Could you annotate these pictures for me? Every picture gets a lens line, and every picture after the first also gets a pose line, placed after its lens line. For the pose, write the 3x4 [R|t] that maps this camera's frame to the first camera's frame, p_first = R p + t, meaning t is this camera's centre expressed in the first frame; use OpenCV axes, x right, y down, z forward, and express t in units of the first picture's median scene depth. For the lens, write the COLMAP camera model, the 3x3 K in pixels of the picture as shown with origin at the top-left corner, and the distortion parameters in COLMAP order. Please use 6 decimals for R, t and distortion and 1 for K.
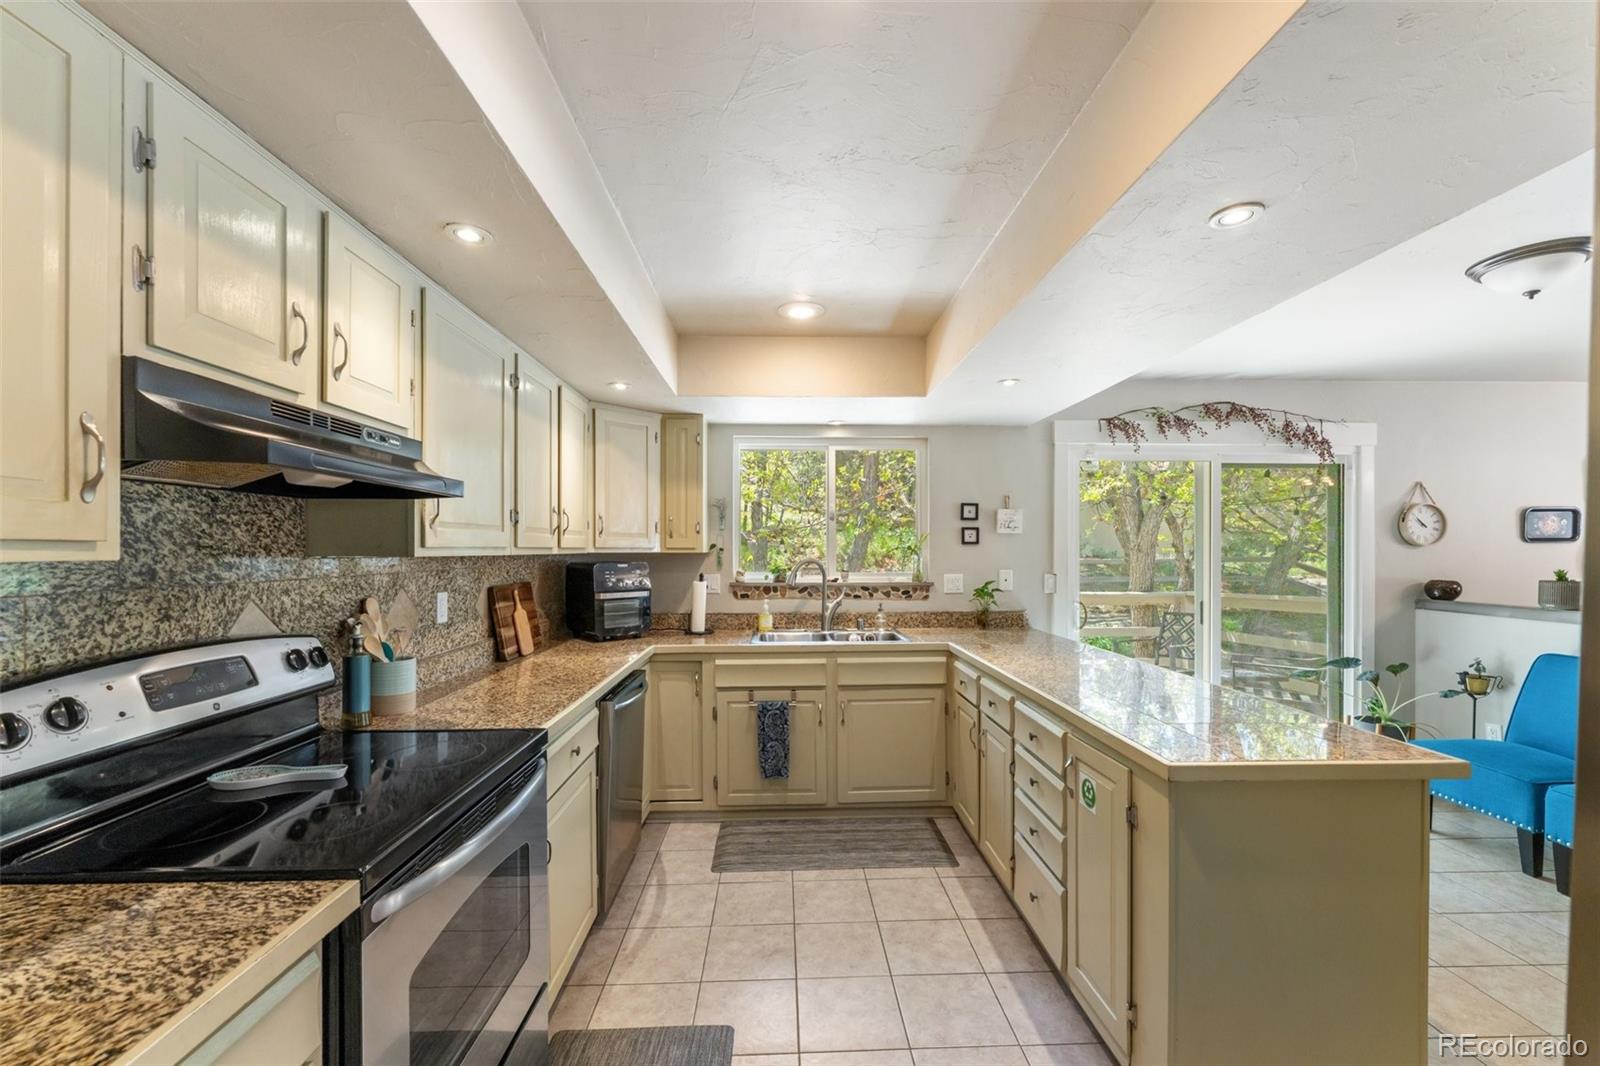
lens RADIAL K [[647.8, 0, 798.0], [0, 647.8, 546.1], [0, 0, 1]] dist [-0.002859, 0.000057]
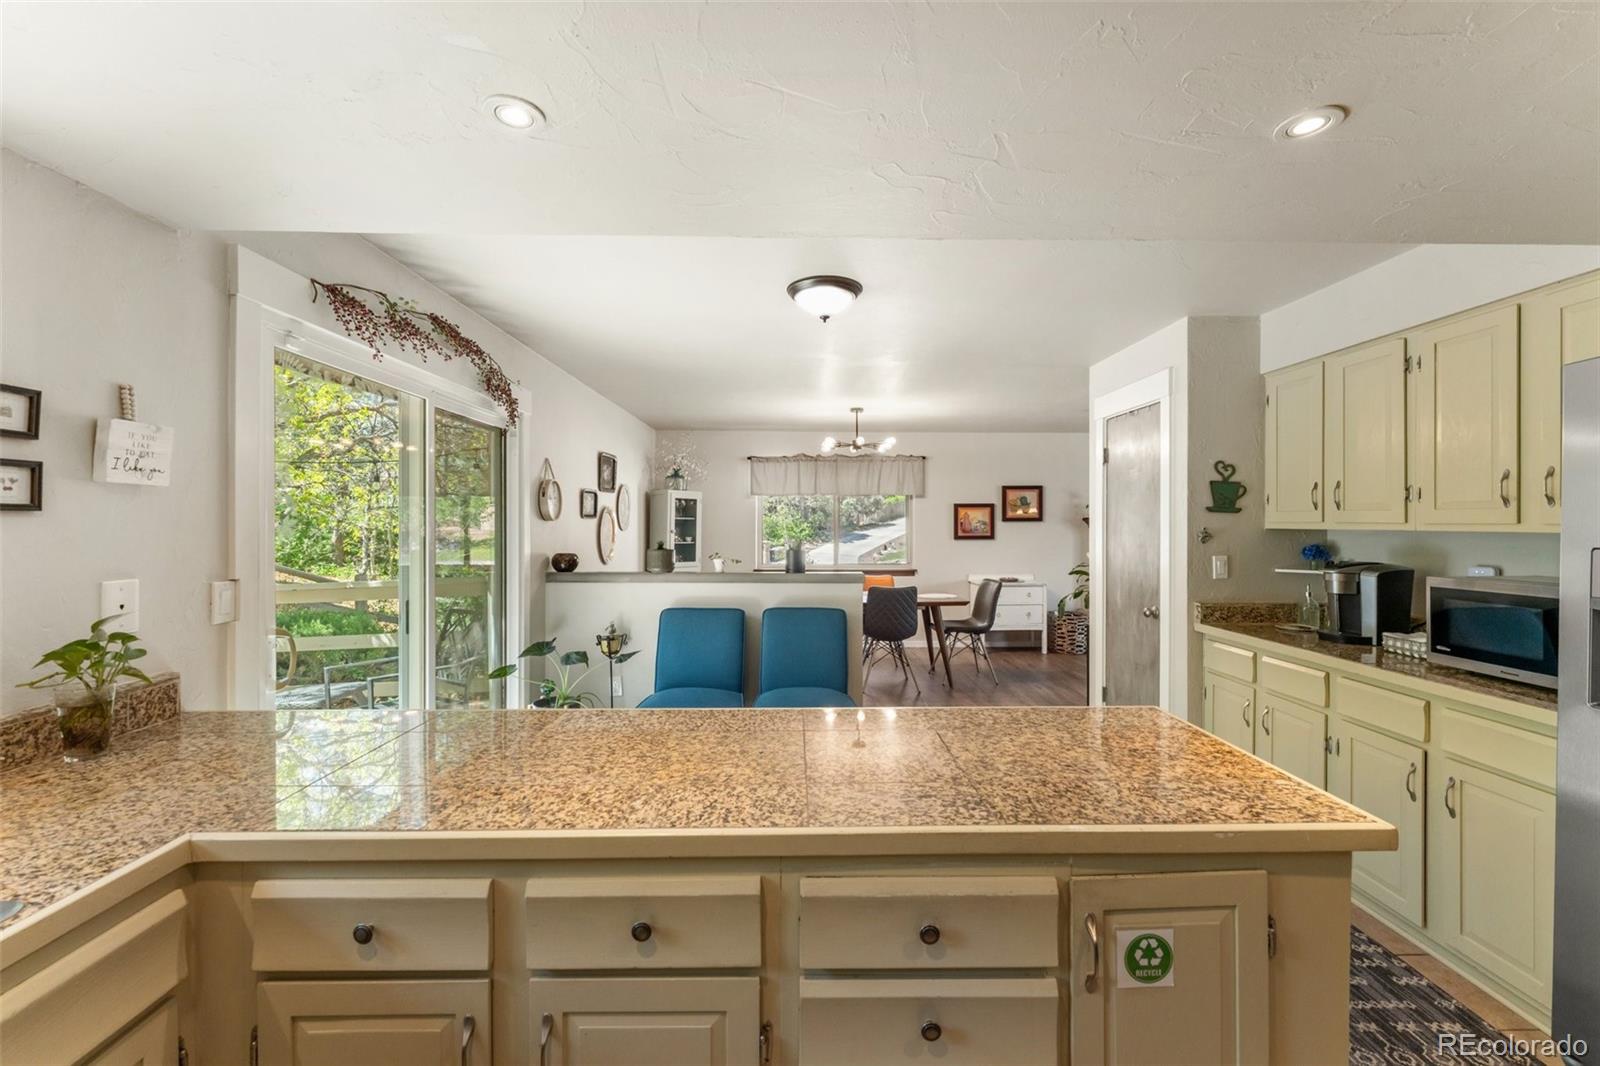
lens RADIAL K [[647.8, 0, 797.6], [0, 647.8, 518.6], [0, 0, 1]] dist [-0.002859, 0.000057]
pose [[0.010867, 0.005975, 0.999923, -0.056243], [-0.005749, 0.999966, -0.005913, 0.000426], [-0.999924, -0.005684, 0.010901, 0.603376]]
